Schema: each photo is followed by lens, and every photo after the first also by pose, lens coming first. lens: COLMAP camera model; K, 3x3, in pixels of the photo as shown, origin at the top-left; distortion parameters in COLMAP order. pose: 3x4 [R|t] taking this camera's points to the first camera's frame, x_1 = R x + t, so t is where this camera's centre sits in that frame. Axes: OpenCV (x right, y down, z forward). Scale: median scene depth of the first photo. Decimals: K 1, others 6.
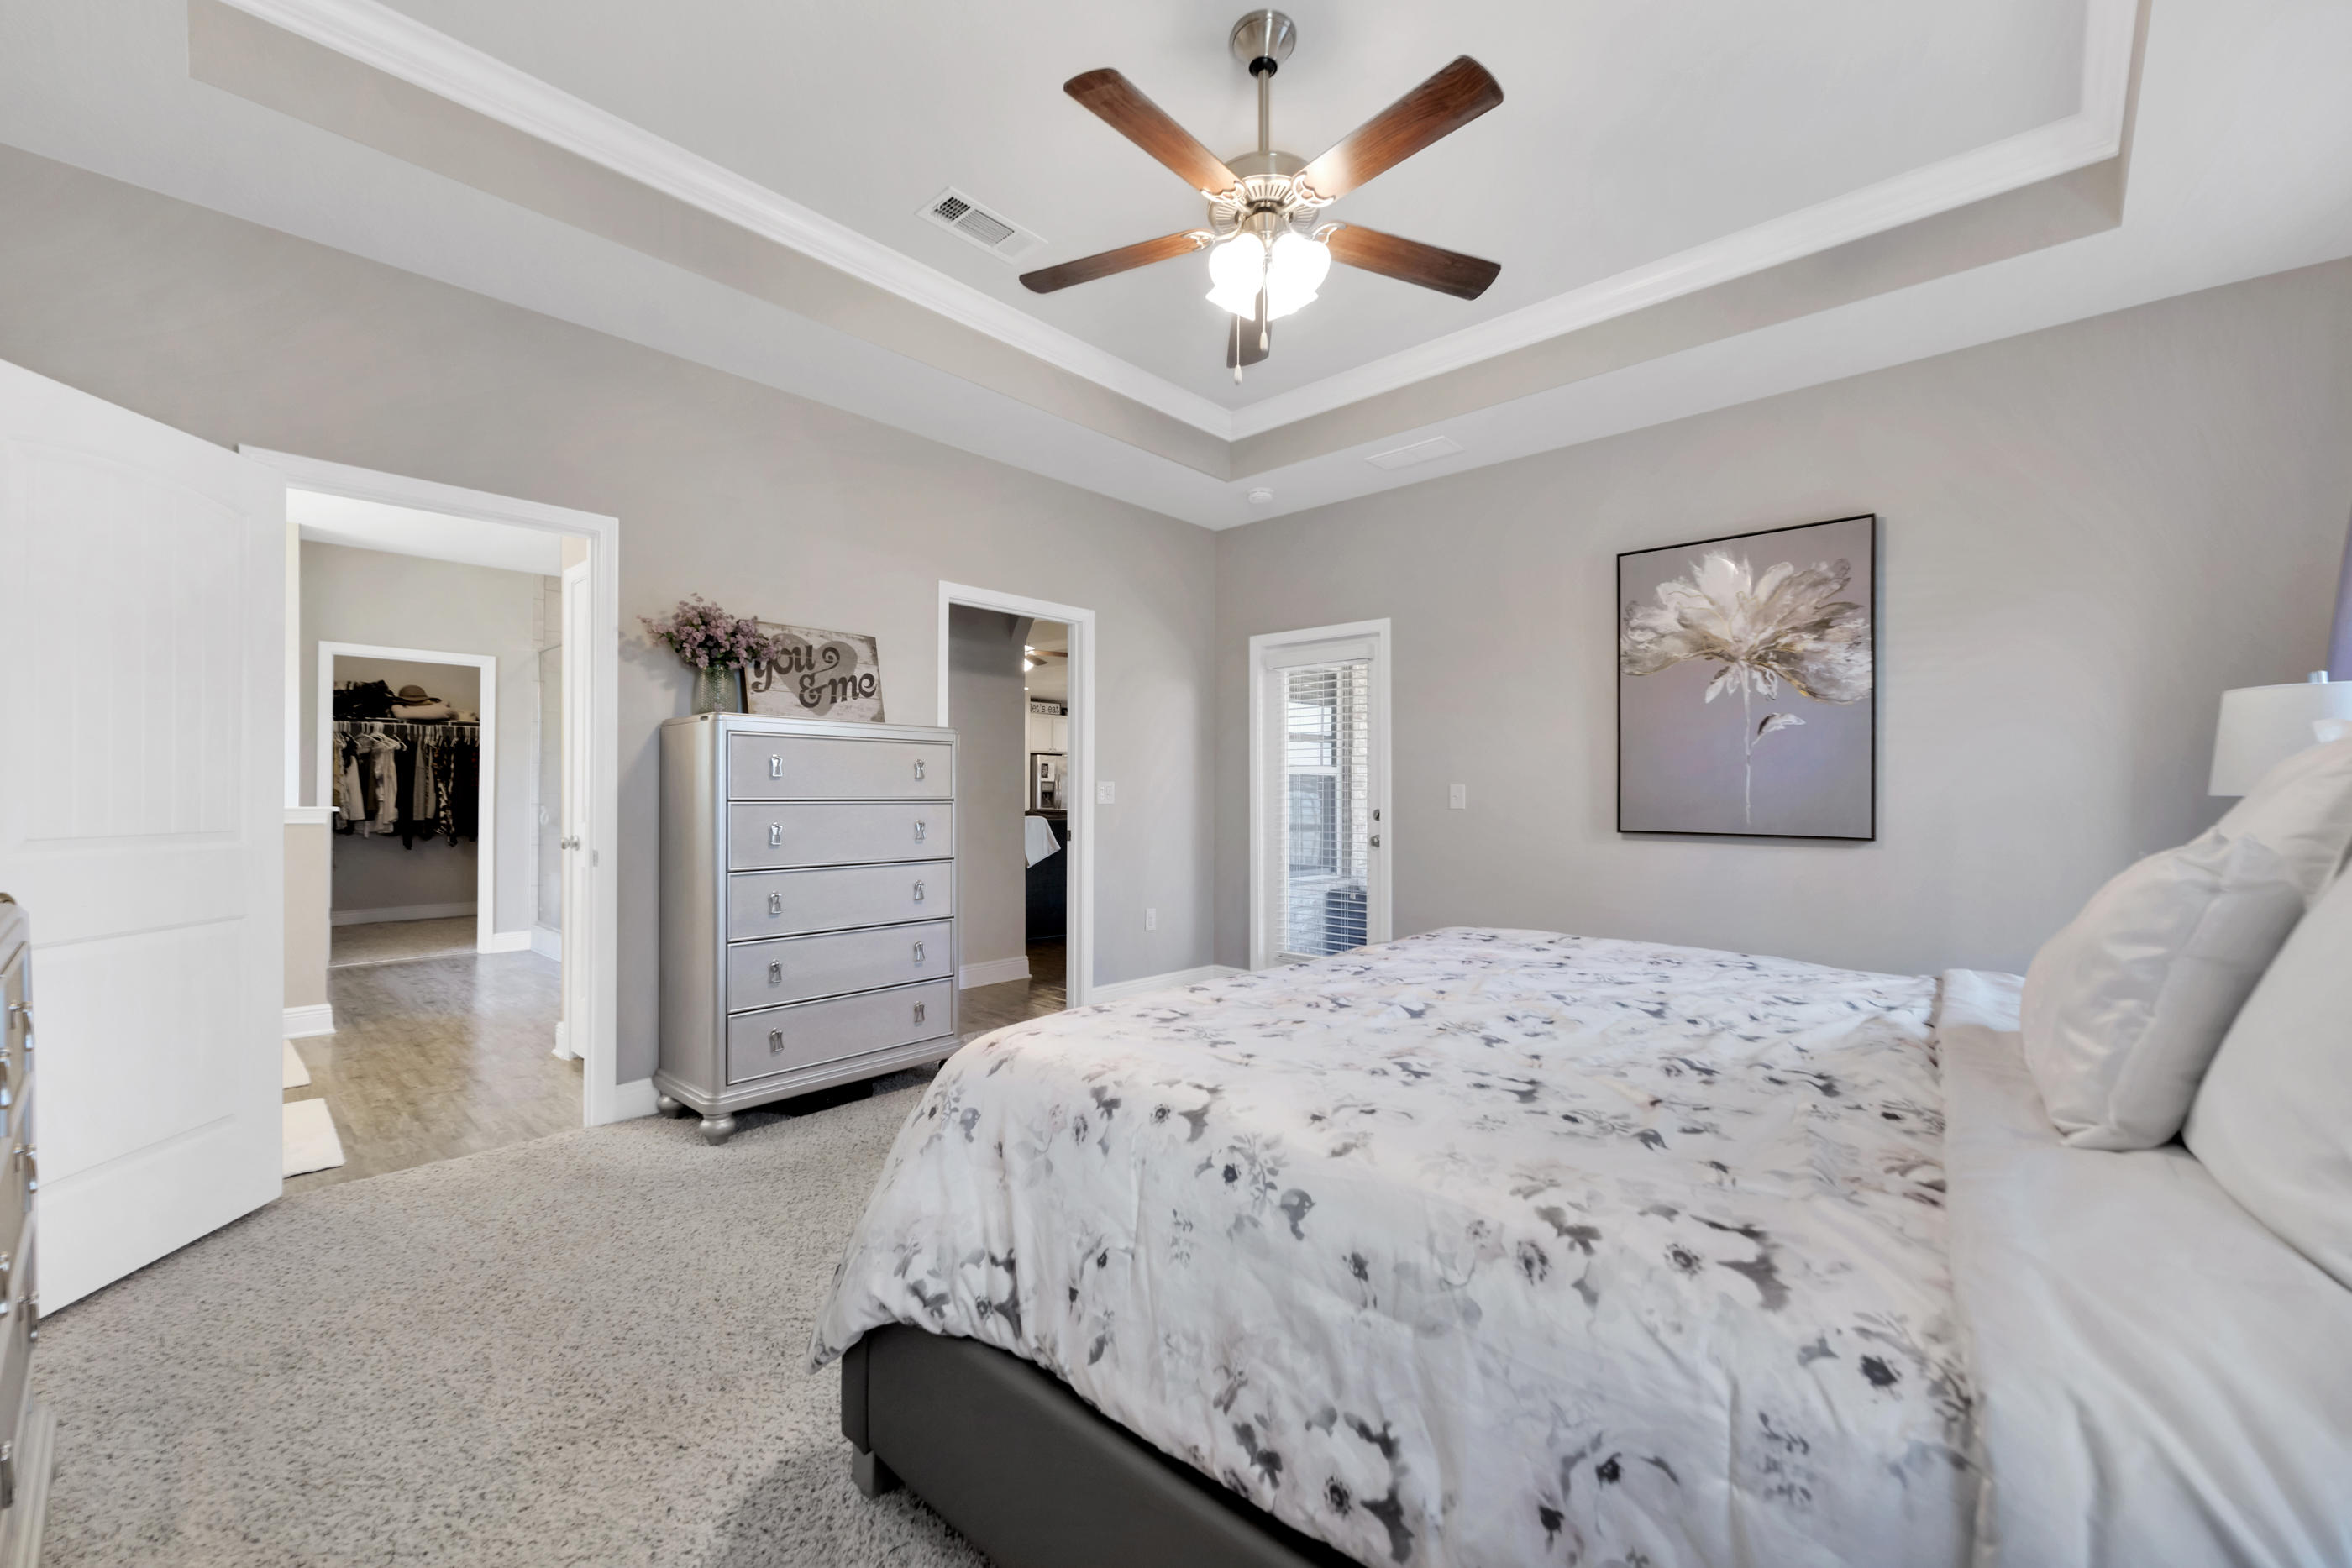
lens RADIAL K [[928.5, 0, 1181.1], [0, 928.5, 802.1], [0, 0, 1]] dist [-0.006206, -0.001234]
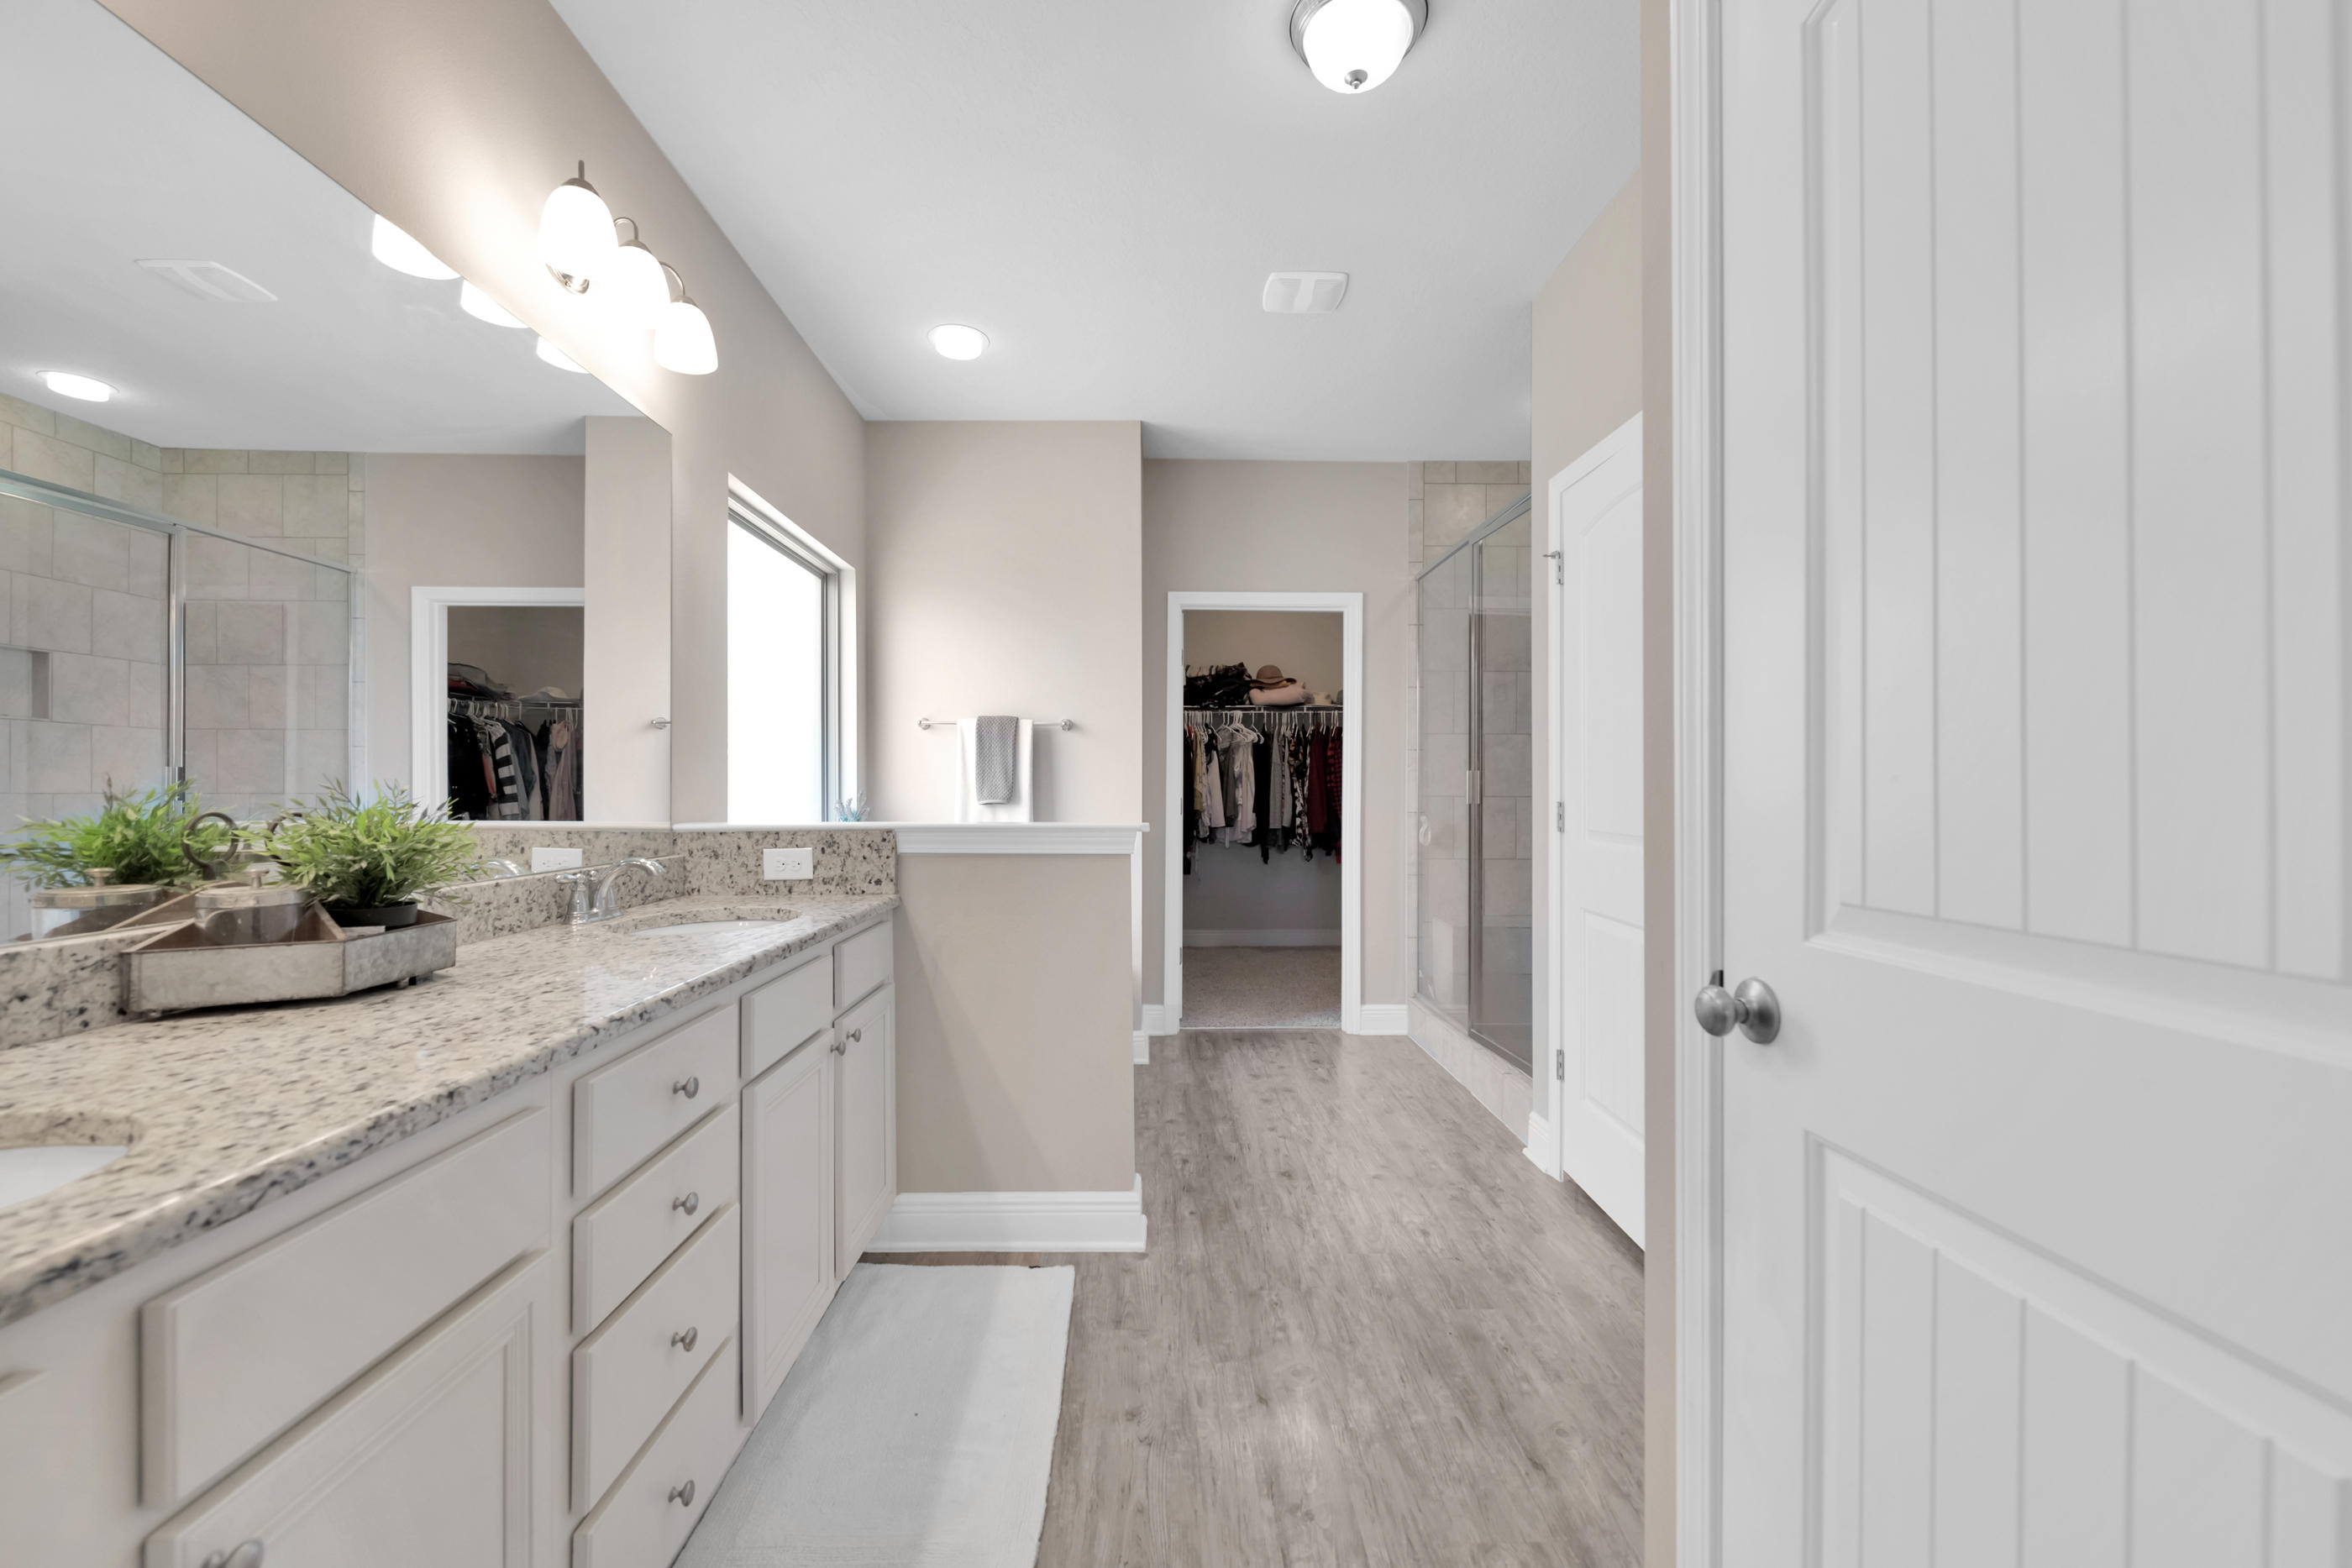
lens RADIAL K [[928.5, 0, 1170.5], [0, 928.5, 785.8], [0, 0, 1]] dist [-0.006206, -0.001234]
pose [[0.690747, -0.010125, -0.723025, -0.300252], [0.001367, 0.999918, -0.012697, -0.007556], [0.723095, 0.007782, 0.690705, 0.371900]]
